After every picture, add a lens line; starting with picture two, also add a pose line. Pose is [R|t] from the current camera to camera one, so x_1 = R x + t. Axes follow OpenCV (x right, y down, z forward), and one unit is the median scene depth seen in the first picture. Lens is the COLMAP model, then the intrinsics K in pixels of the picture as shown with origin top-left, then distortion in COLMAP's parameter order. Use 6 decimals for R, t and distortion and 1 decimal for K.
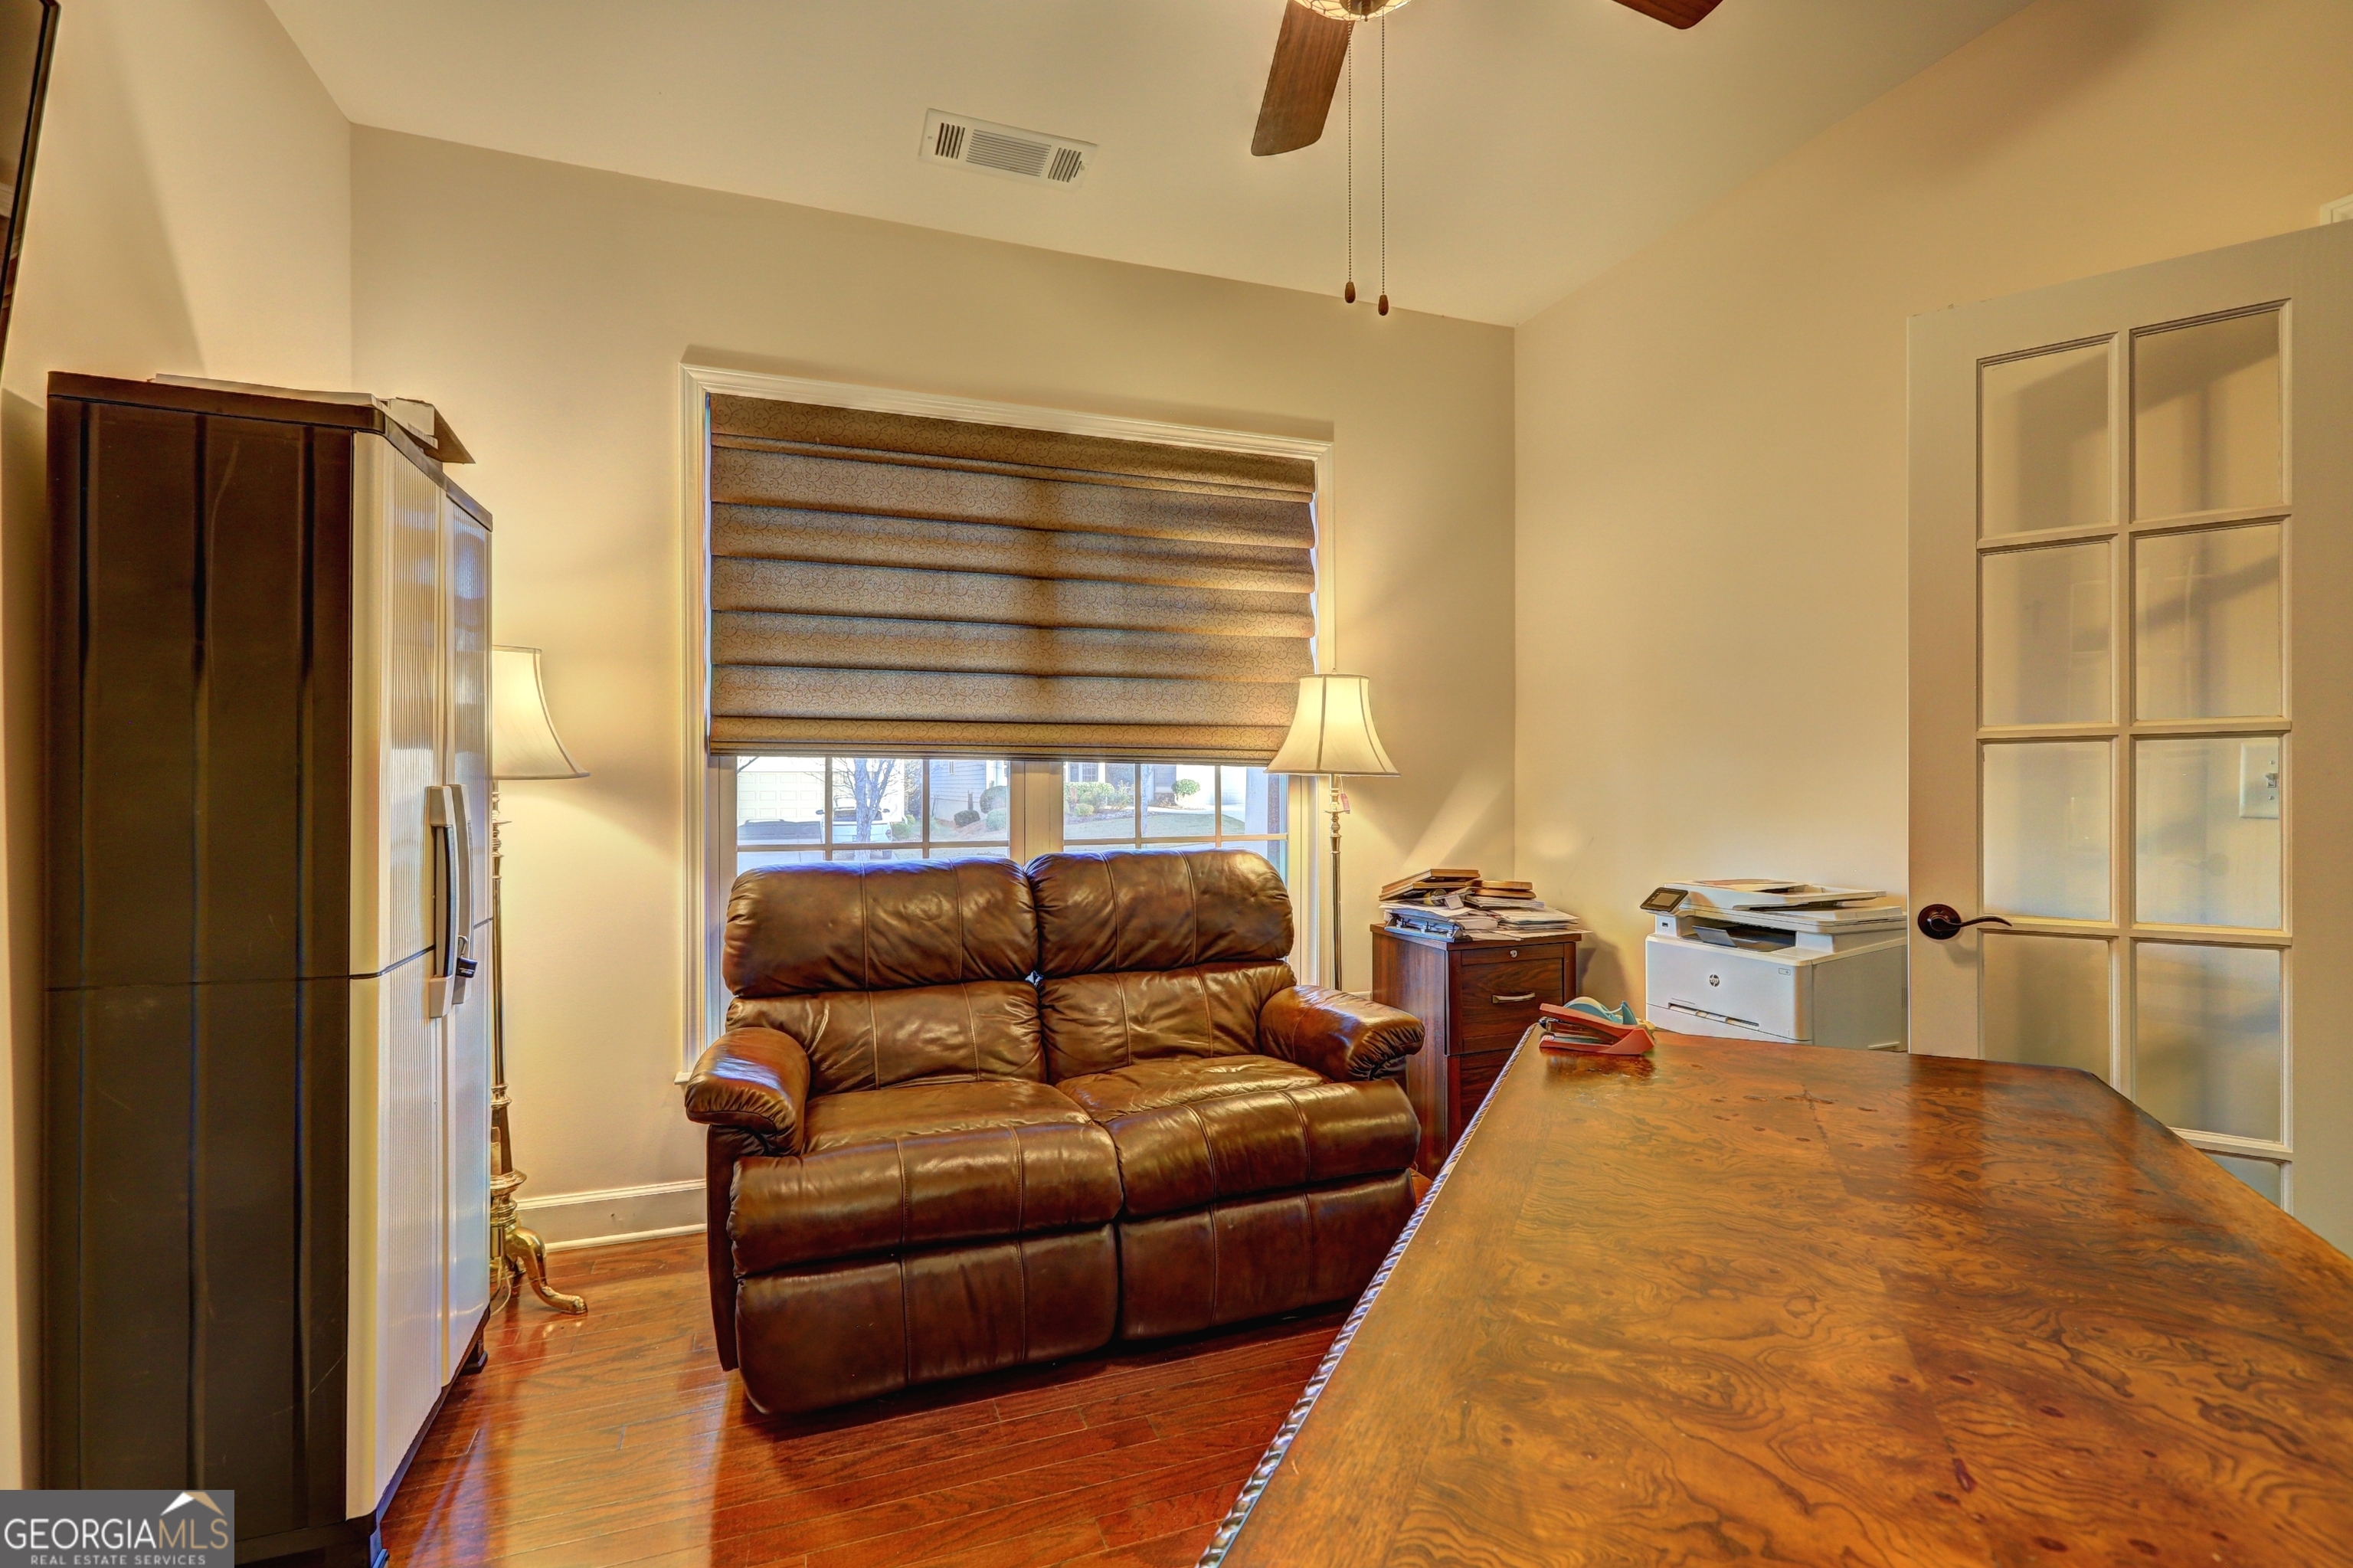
lens RADIAL K [[1063.6, 0, 1170.8], [0, 1063.6, 780.0], [0, 0, 1]] dist [-0.003791, 0.000080]
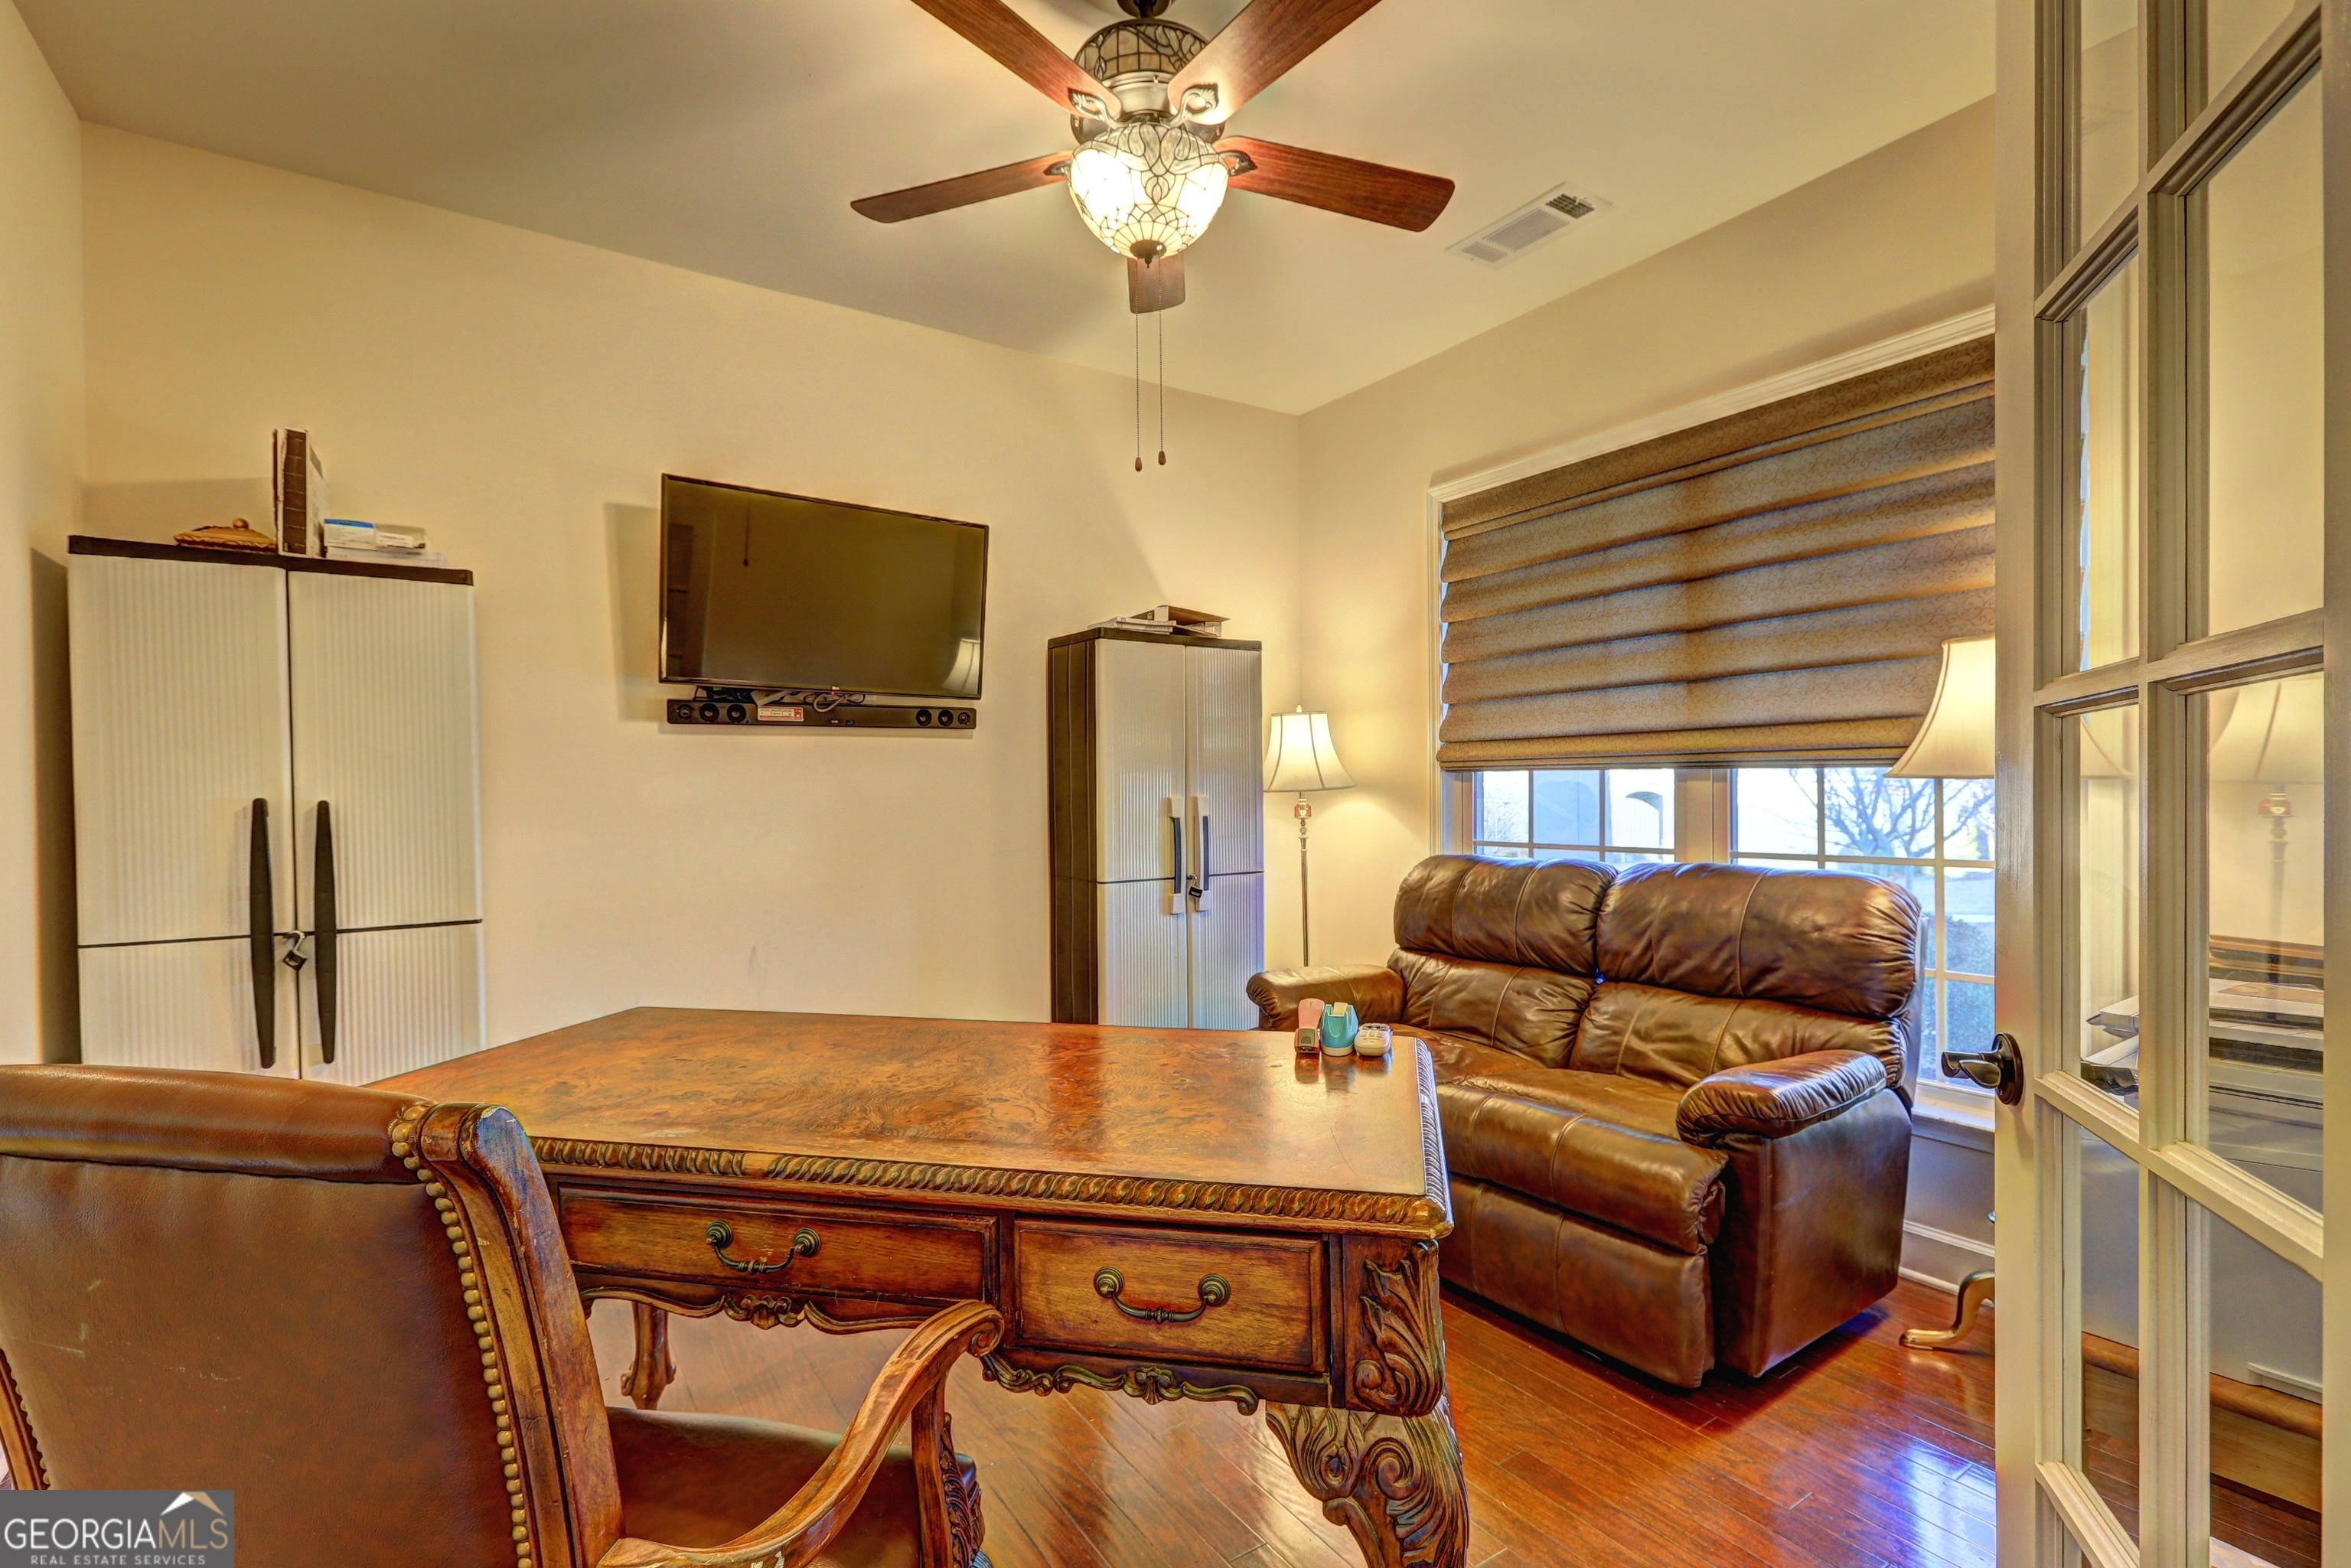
lens RADIAL K [[1062.6, 0, 1162.0], [0, 1062.6, 791.7], [0, 0, 1]] dist [-0.003791, 0.000080]
pose [[0.228582, -0.002969, -0.973520, 0.758357], [0.011841, 0.999930, -0.000269, -0.002602], [0.973453, -0.011466, 0.228602, 0.327115]]
